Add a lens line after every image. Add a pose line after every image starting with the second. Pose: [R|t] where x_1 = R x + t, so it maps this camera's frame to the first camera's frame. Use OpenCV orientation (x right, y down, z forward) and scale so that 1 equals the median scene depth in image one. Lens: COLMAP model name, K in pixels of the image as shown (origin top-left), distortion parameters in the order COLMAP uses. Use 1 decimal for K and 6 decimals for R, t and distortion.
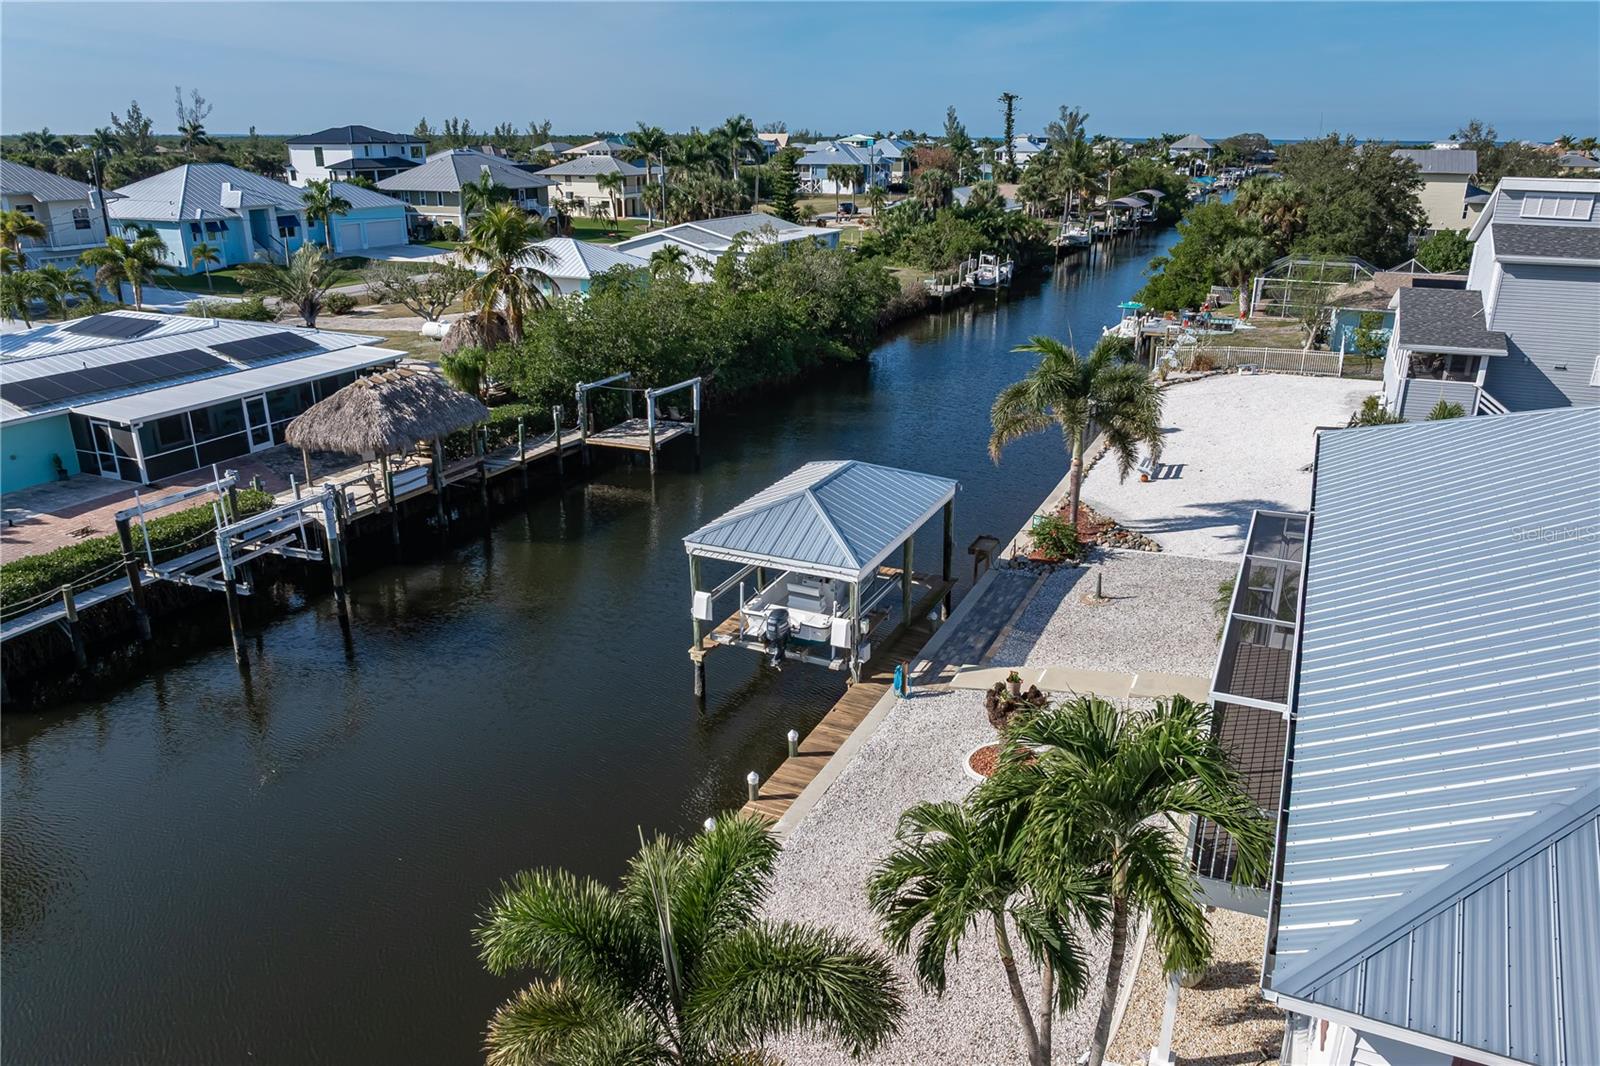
lens RADIAL K [[1131.7, 0, 800.1], [0, 1131.7, 542.4], [0, 0, 1]] dist [-0.027840, 0.011602]
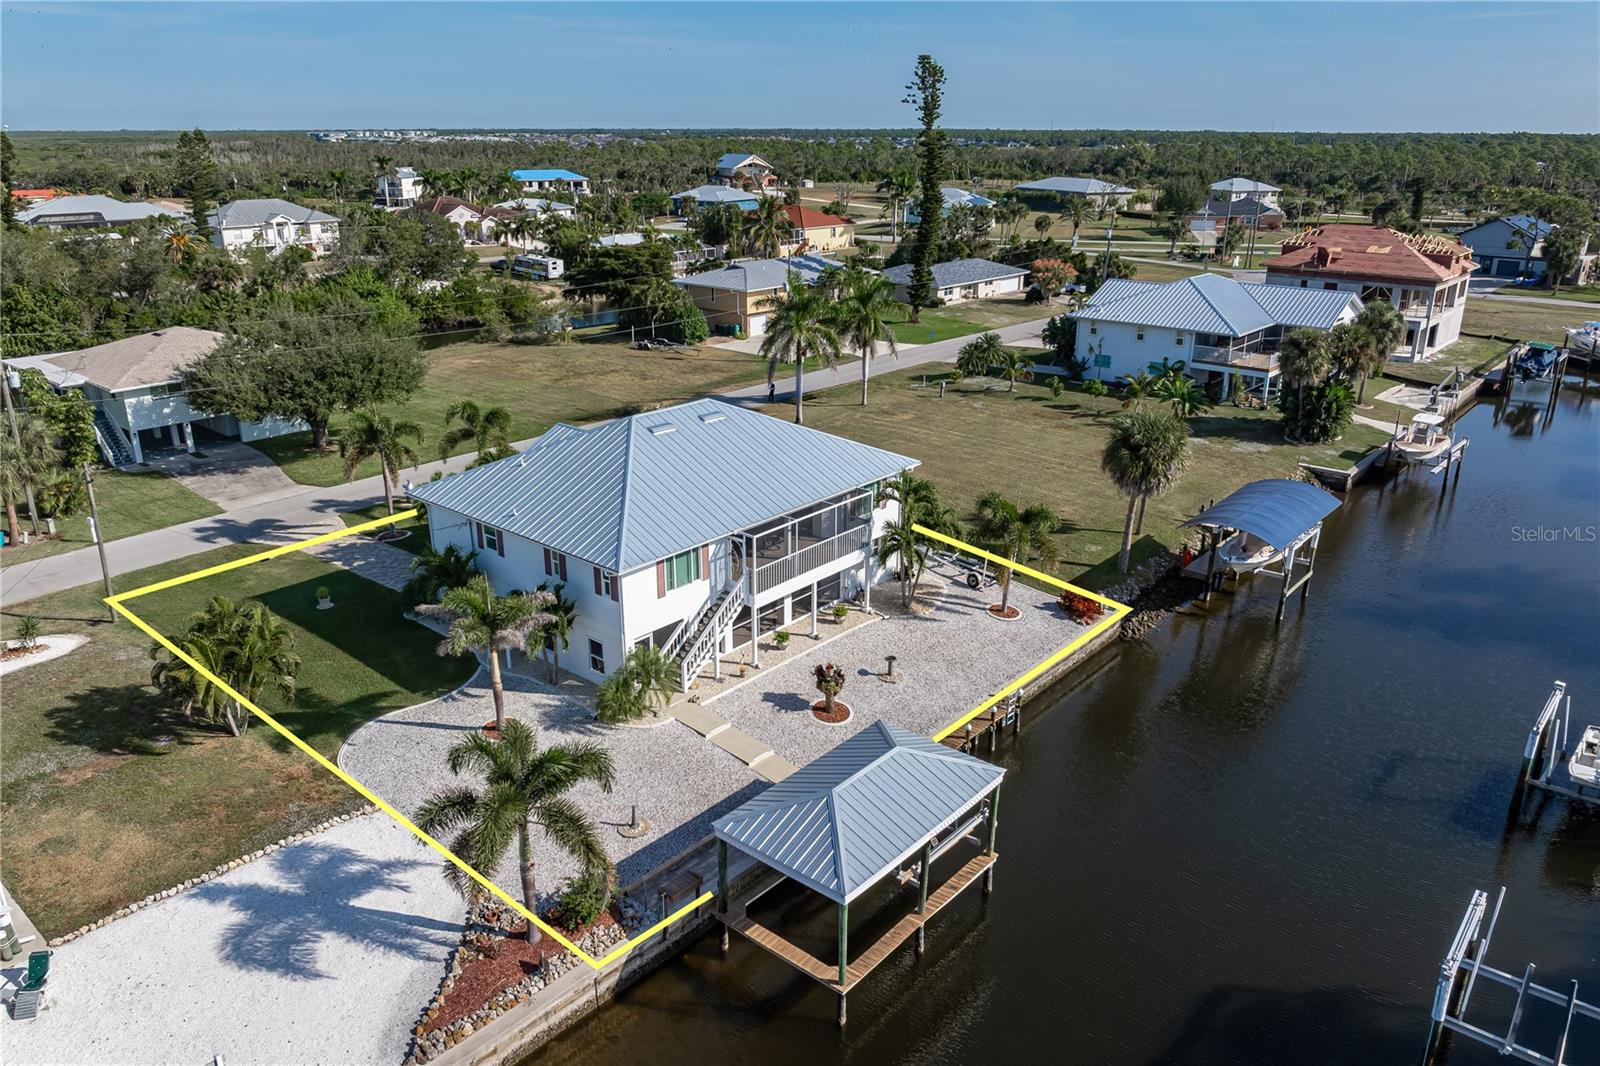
lens RADIAL K [[1131.7, 0, 805.0], [0, 1131.7, 520.9], [0, 0, 1]] dist [-0.027840, 0.011602]
pose [[-0.961109, -0.096342, 0.258820, -0.113463], [0.088129, 0.781188, 0.618045, -0.600620], [-0.261730, 0.616818, -0.742316, 1.100419]]
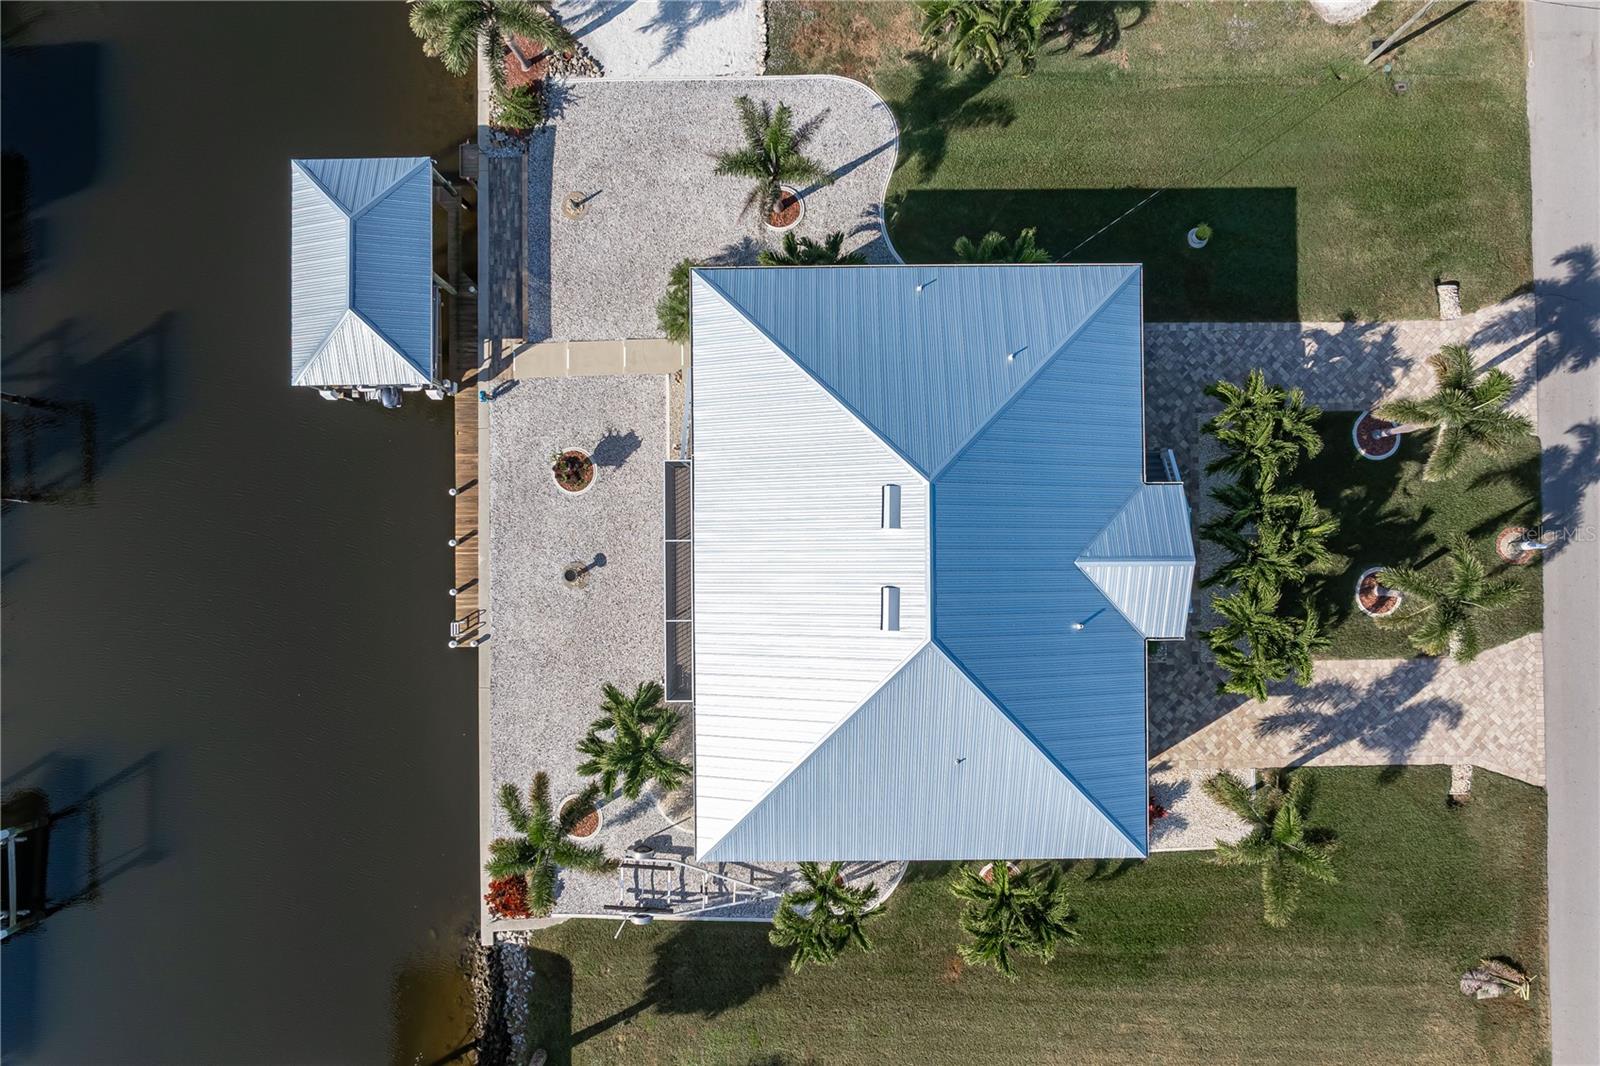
lens RADIAL K [[1131.7, 0, 805.8], [0, 1131.7, 548.9], [0, 0, 1]] dist [-0.027840, 0.011602]
pose [[0.906131, -0.422981, 0.003632, 0.227835], [0.145494, 0.319723, 0.936274, -0.692145], [-0.397187, -0.847859, 0.351252, 0.064952]]
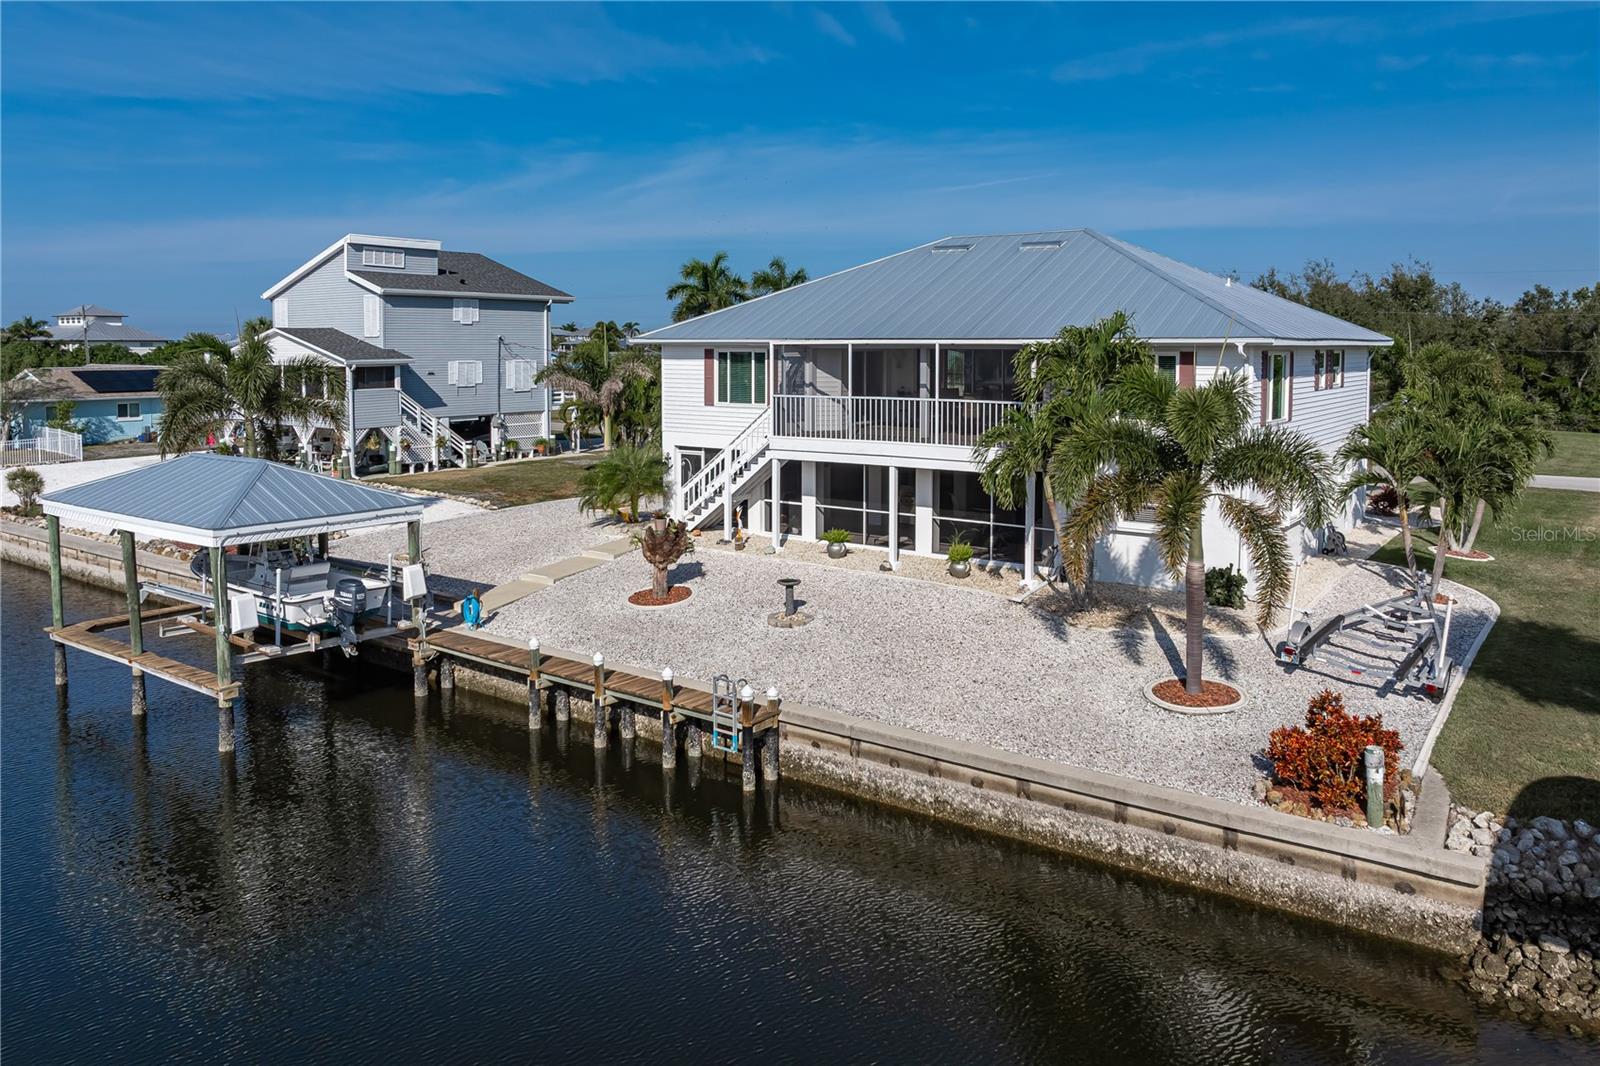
lens RADIAL K [[1131.7, 0, 827.5], [0, 1131.7, 444.6], [0, 0, 1]] dist [-0.027840, 0.011602]
pose [[0.175660, -0.085026, 0.980772, -0.460386], [0.327712, 0.944493, 0.023186, 0.038158], [-0.928304, 0.317338, 0.193774, 0.284607]]
